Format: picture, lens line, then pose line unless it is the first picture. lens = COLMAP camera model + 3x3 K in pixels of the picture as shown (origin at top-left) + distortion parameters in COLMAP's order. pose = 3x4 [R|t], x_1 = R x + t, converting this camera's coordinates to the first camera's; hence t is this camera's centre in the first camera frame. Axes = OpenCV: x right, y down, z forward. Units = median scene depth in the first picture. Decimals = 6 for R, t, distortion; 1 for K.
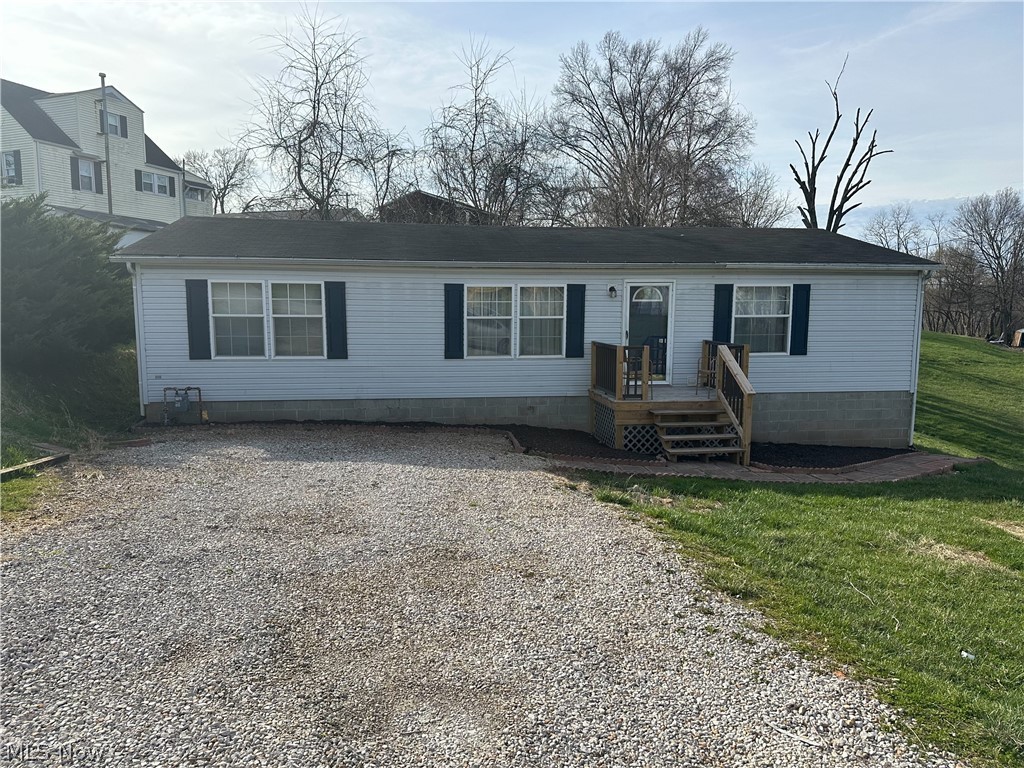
lens RADIAL K [[728.6, 0, 512.0], [0, 728.6, 384.0], [0, 0, 1]] dist [0.060322, -0.055845]
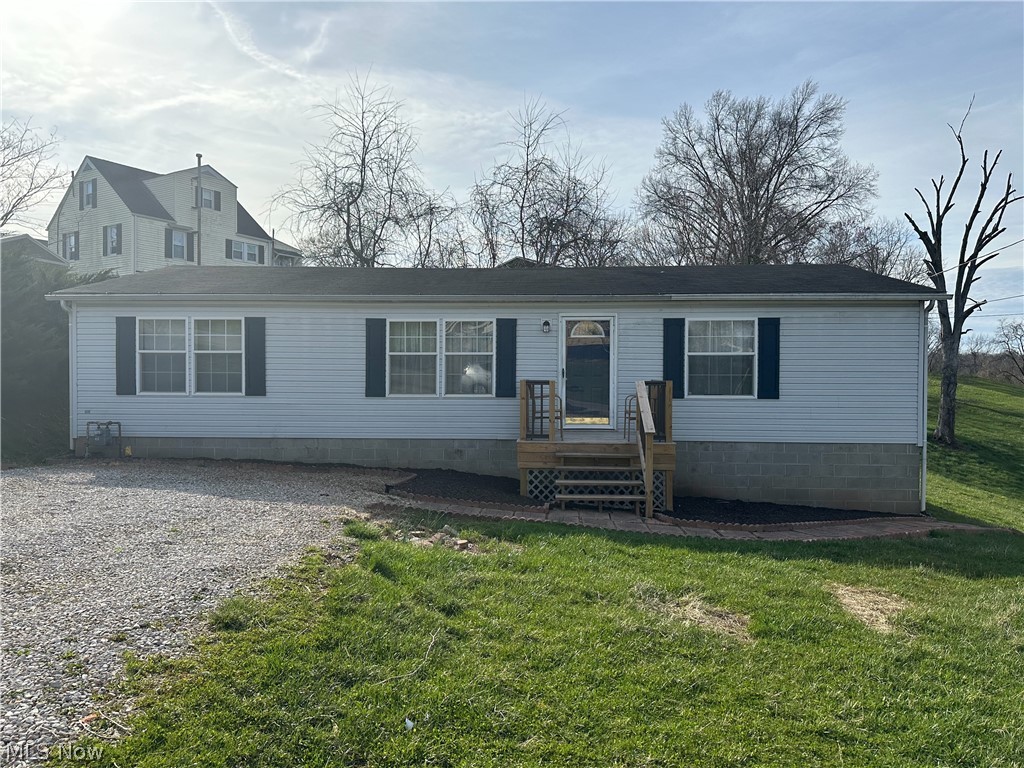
lens RADIAL K [[739.0, 0, 512.8], [0, 739.0, 372.0], [0, 0, 1]] dist [0.074558, -0.061747]
pose [[0.982056, 0.001029, -0.188586, 0.268700], [-0.022211, 0.993657, -0.110241, 0.034220], [0.187276, 0.112452, 0.975849, 0.084126]]
